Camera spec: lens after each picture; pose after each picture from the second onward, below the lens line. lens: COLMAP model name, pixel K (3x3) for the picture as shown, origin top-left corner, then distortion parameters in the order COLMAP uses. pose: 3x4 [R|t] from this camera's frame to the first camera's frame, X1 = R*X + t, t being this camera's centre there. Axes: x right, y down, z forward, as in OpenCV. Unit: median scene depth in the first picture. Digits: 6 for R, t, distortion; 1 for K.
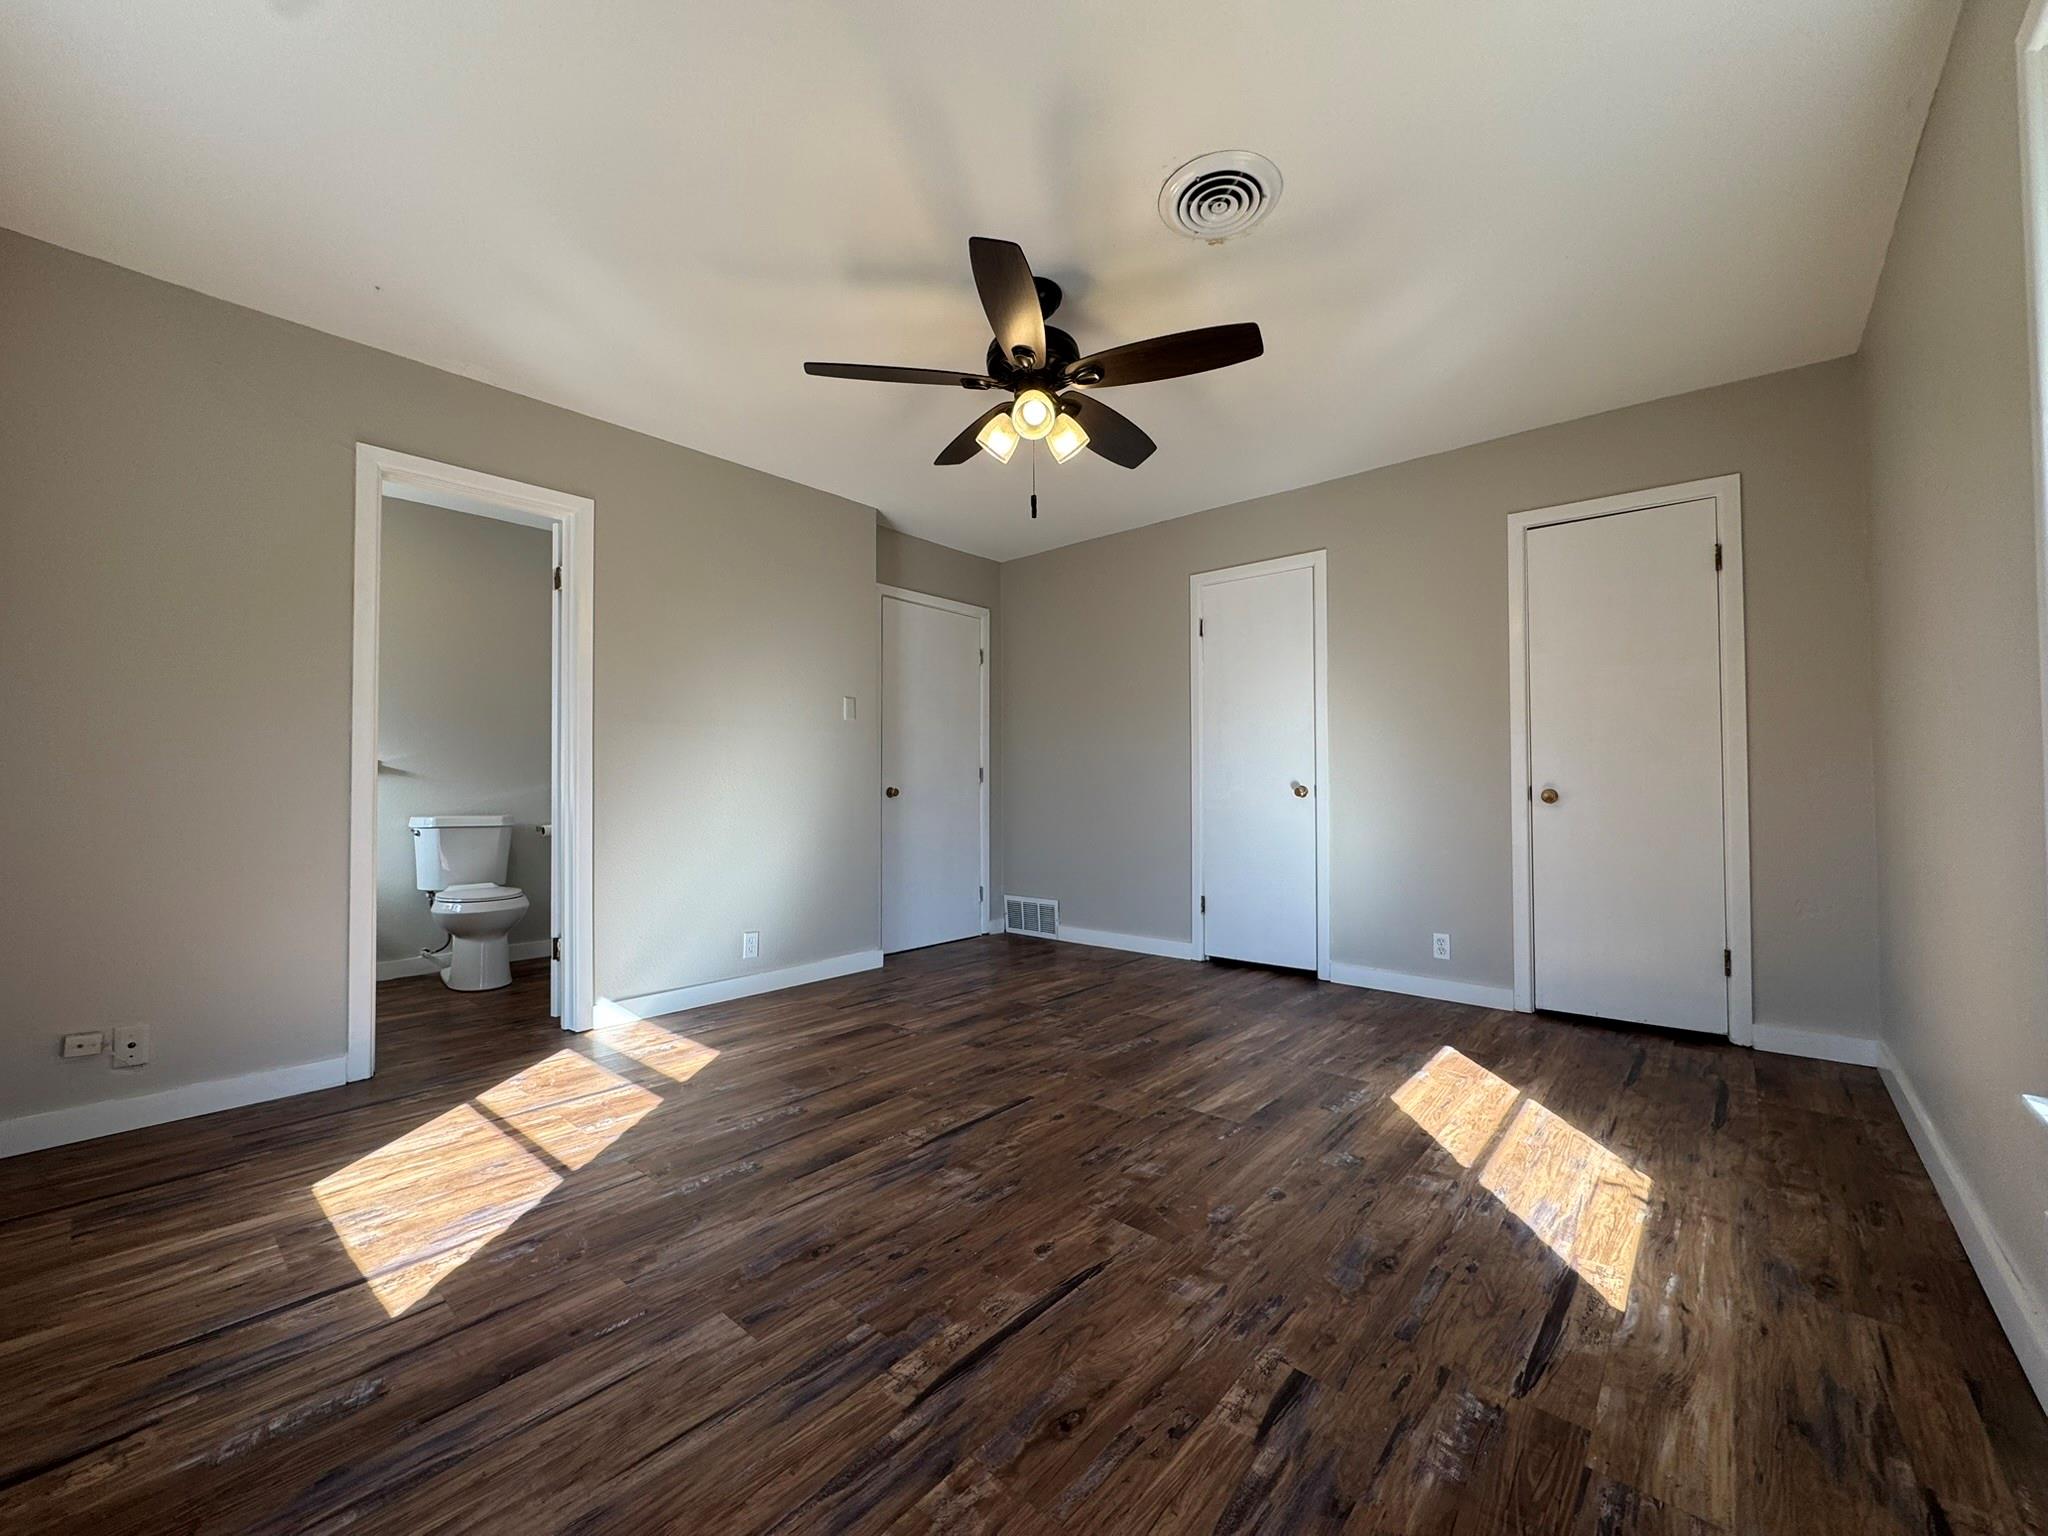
lens RADIAL K [[815.0, 0, 1024.0], [0, 815.0, 768.0], [0, 0, 1]] dist [-0.002602, 0.000284]
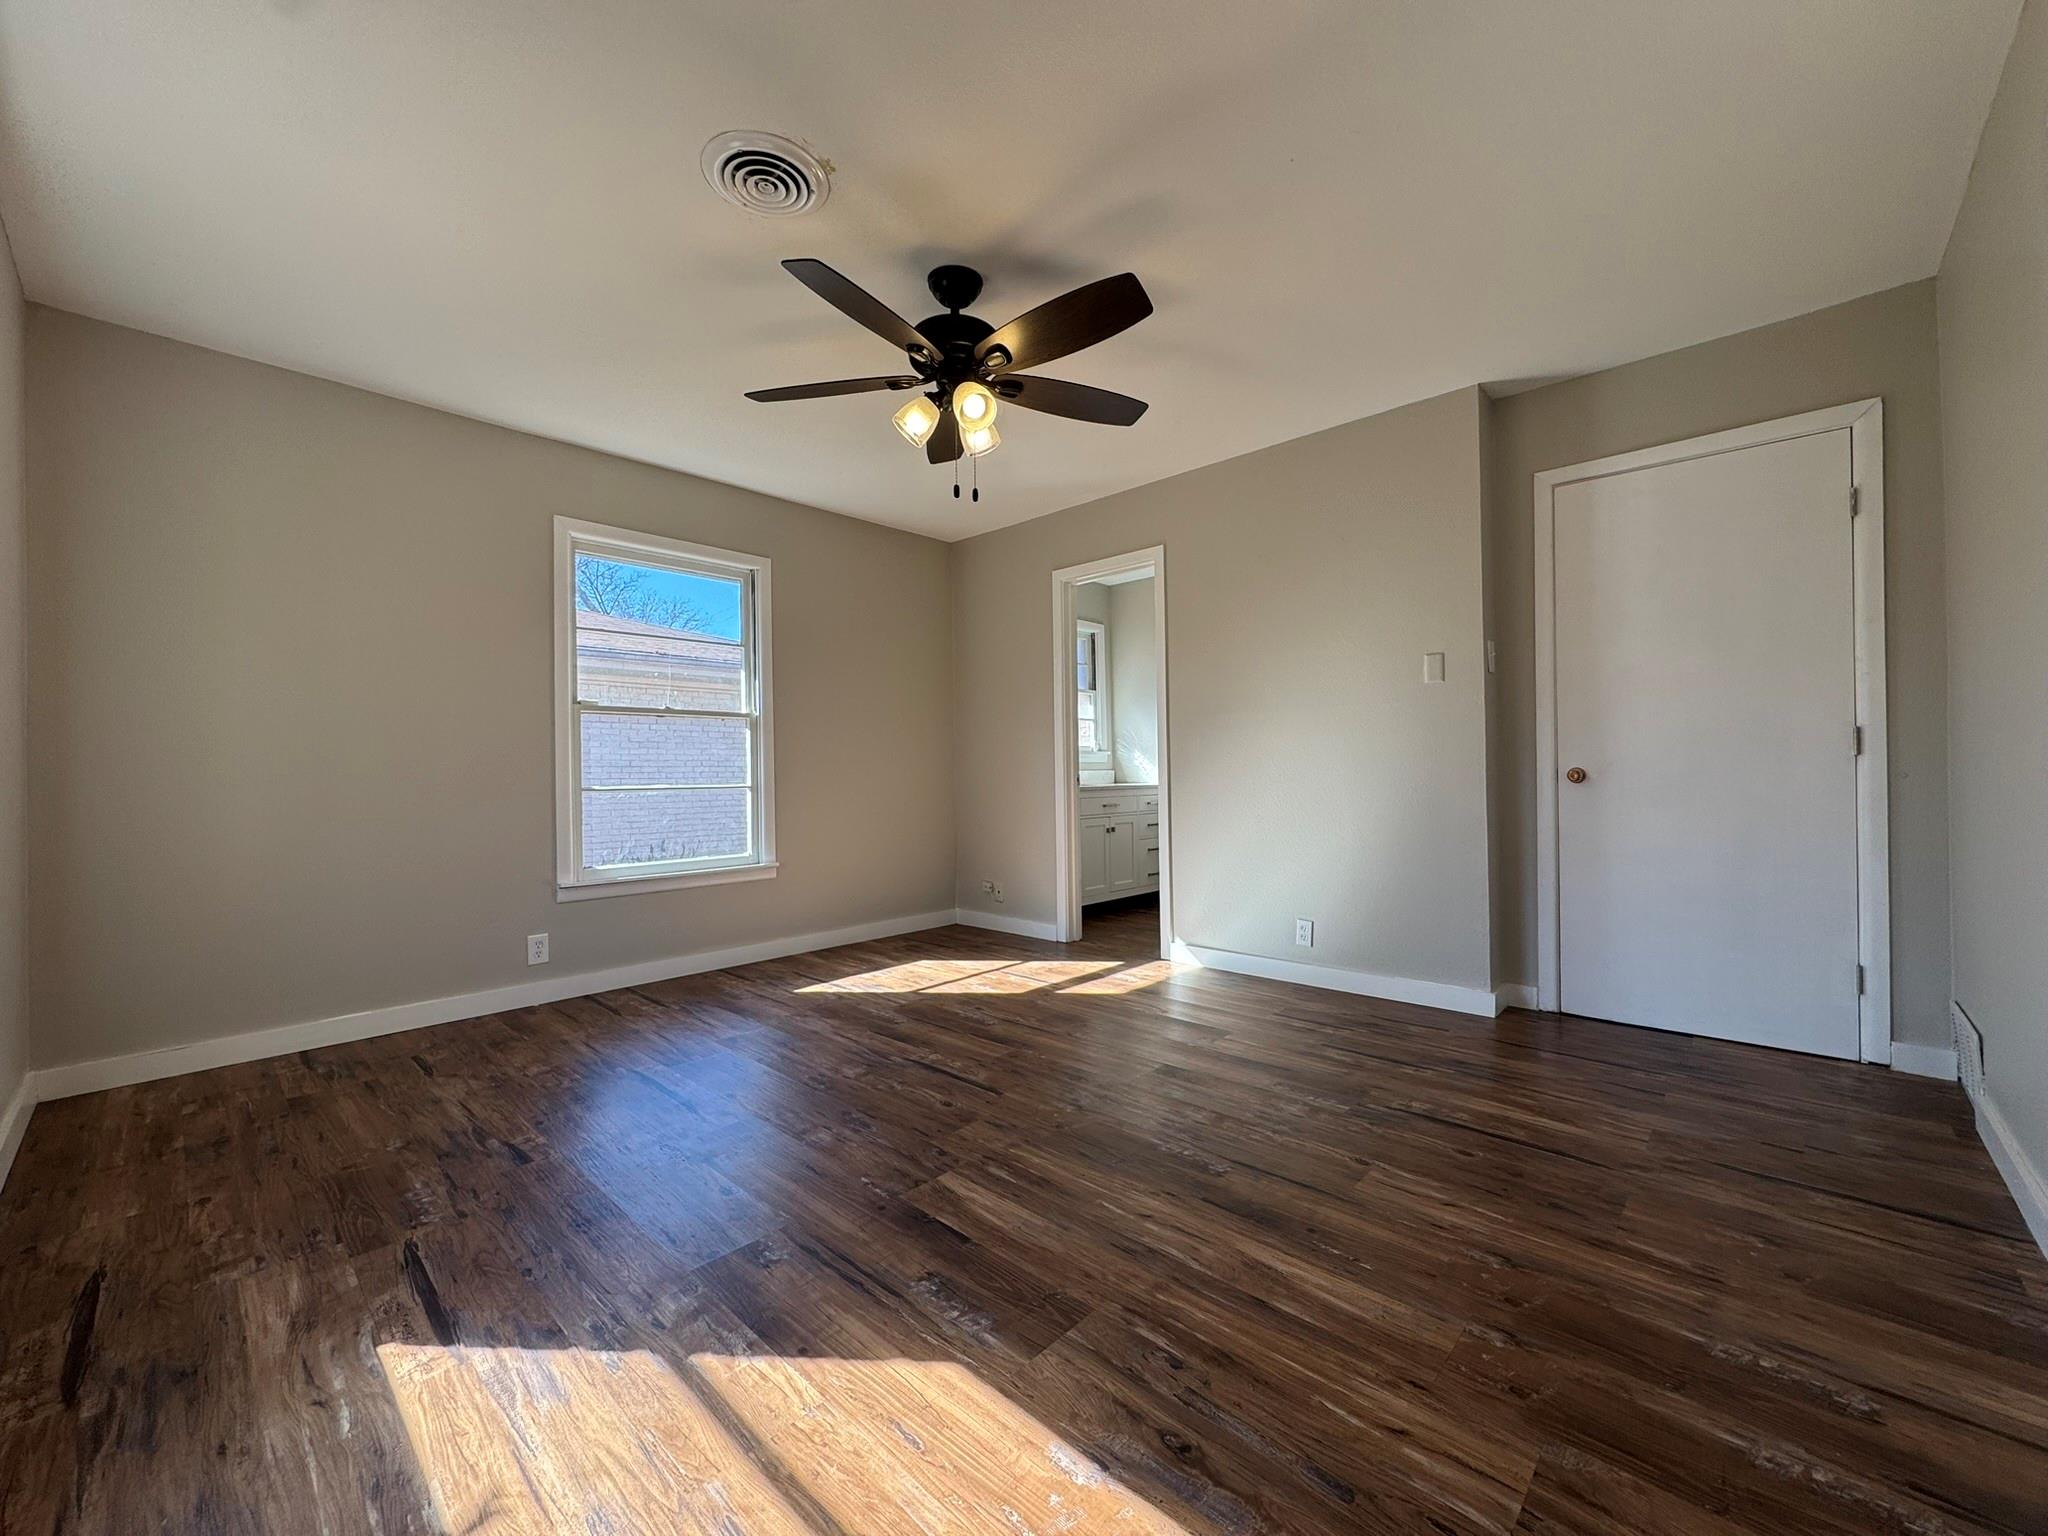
lens RADIAL K [[815.0, 0, 1024.0], [0, 815.0, 768.0], [0, 0, 1]] dist [-0.002602, 0.000284]
pose [[-0.042739, 0.000172, -0.999086, 1.194665], [0.035062, 0.999384, -0.001328, 0.019203], [0.998471, -0.035087, -0.042719, 1.315826]]
